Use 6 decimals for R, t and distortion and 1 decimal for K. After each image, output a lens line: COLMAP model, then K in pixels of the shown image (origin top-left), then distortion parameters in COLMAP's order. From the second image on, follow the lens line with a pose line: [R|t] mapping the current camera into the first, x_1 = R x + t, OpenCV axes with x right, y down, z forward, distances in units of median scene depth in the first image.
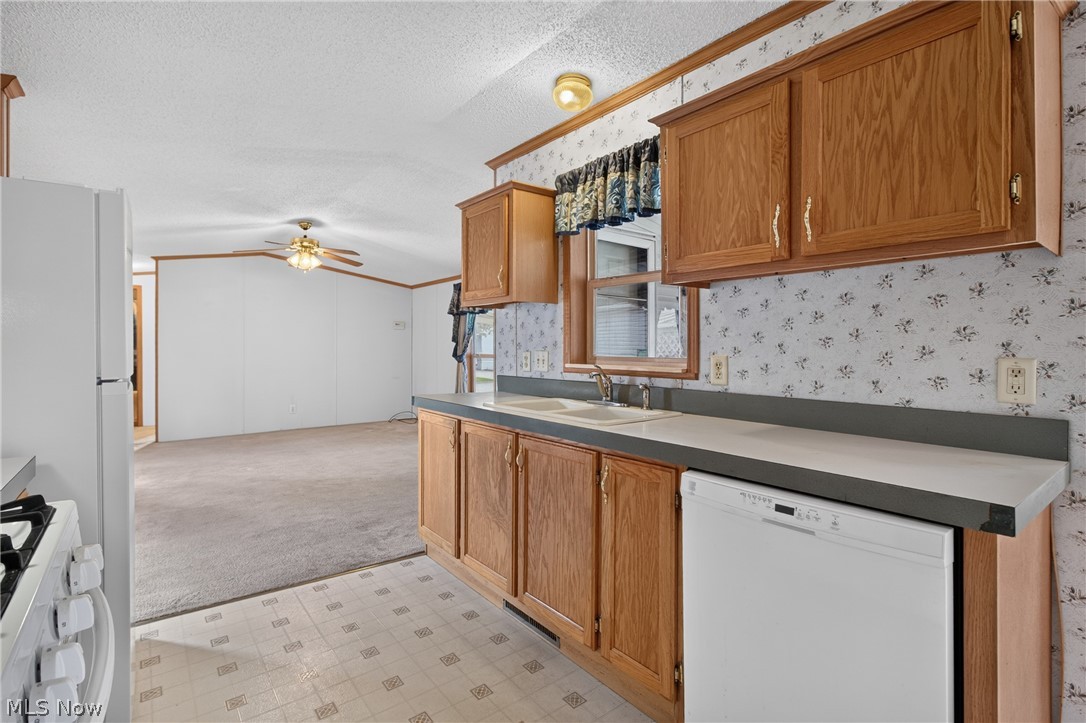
lens RADIAL K [[503.7, 0, 534.5], [0, 503.7, 347.4], [0, 0, 1]] dist [-0.016015, 0.000192]
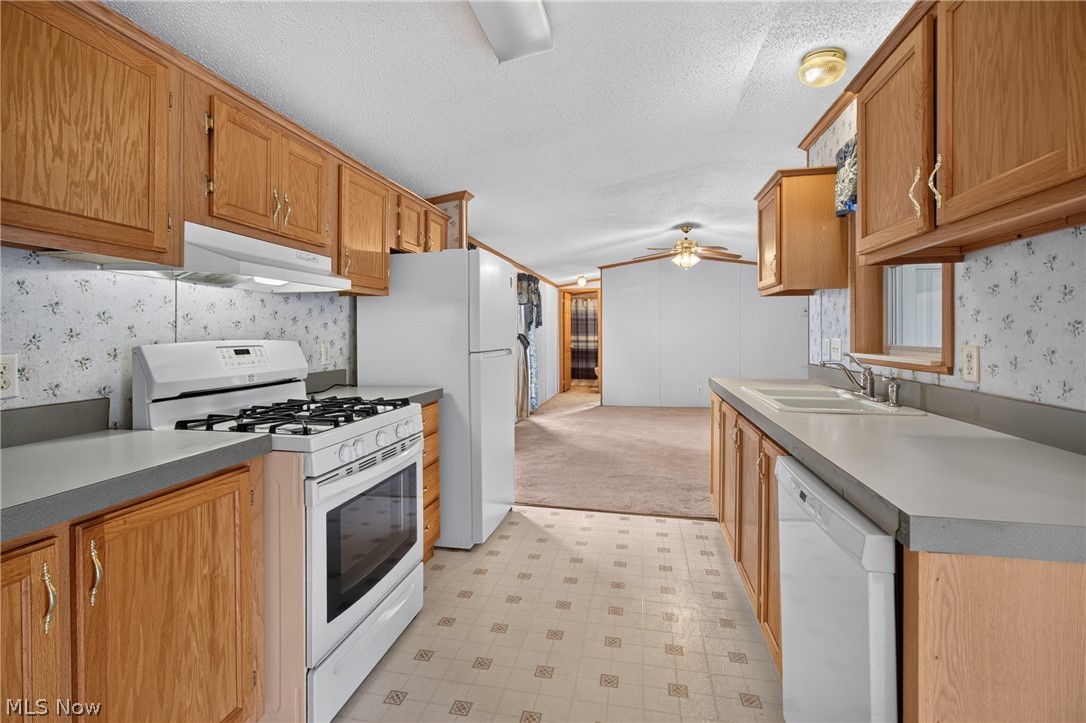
lens RADIAL K [[508.2, 0, 541.8], [0, 508.2, 336.0], [0, 0, 1]] dist [-0.001926, -0.000011]
pose [[0.653746, 0.002070, -0.756712, 0.408236], [0.000047, 0.999996, 0.002776, -0.000461], [0.756714, -0.001850, 0.653743, -0.029516]]
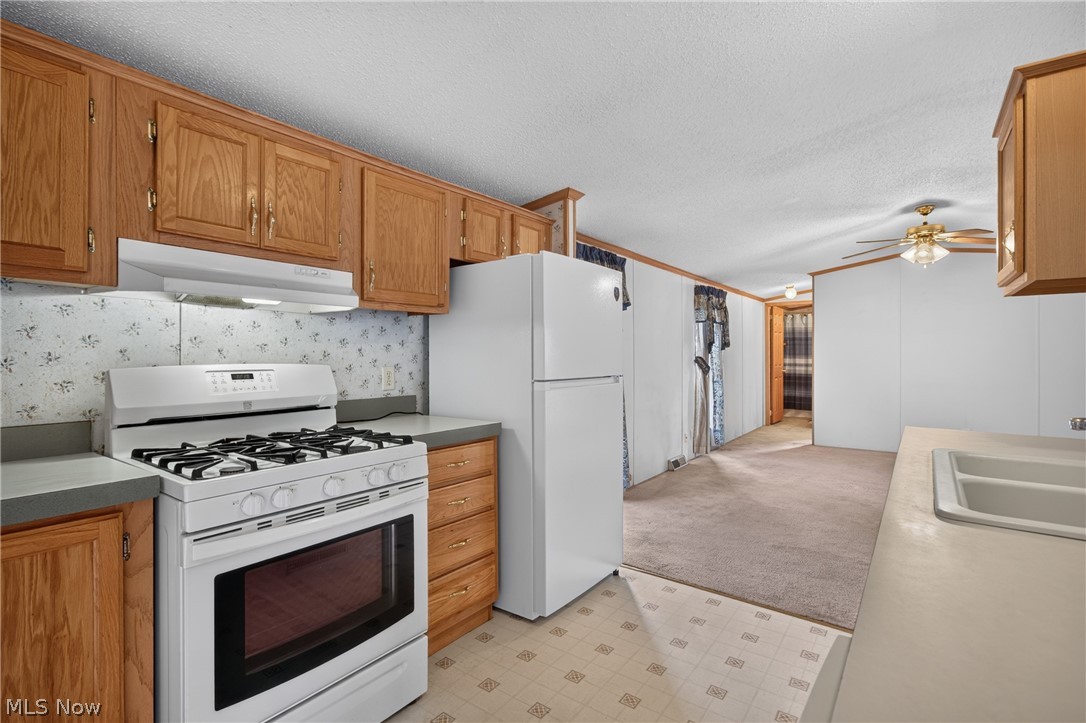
lens RADIAL K [[513.3, 0, 539.7], [0, 513.3, 358.2], [0, 0, 1]] dist [-0.004795, 0.000123]
pose [[0.270394, 0.005538, -0.962734, 0.354087], [-0.002515, 0.999984, 0.005046, -0.004824], [0.962746, 0.001057, 0.270404, 0.316437]]
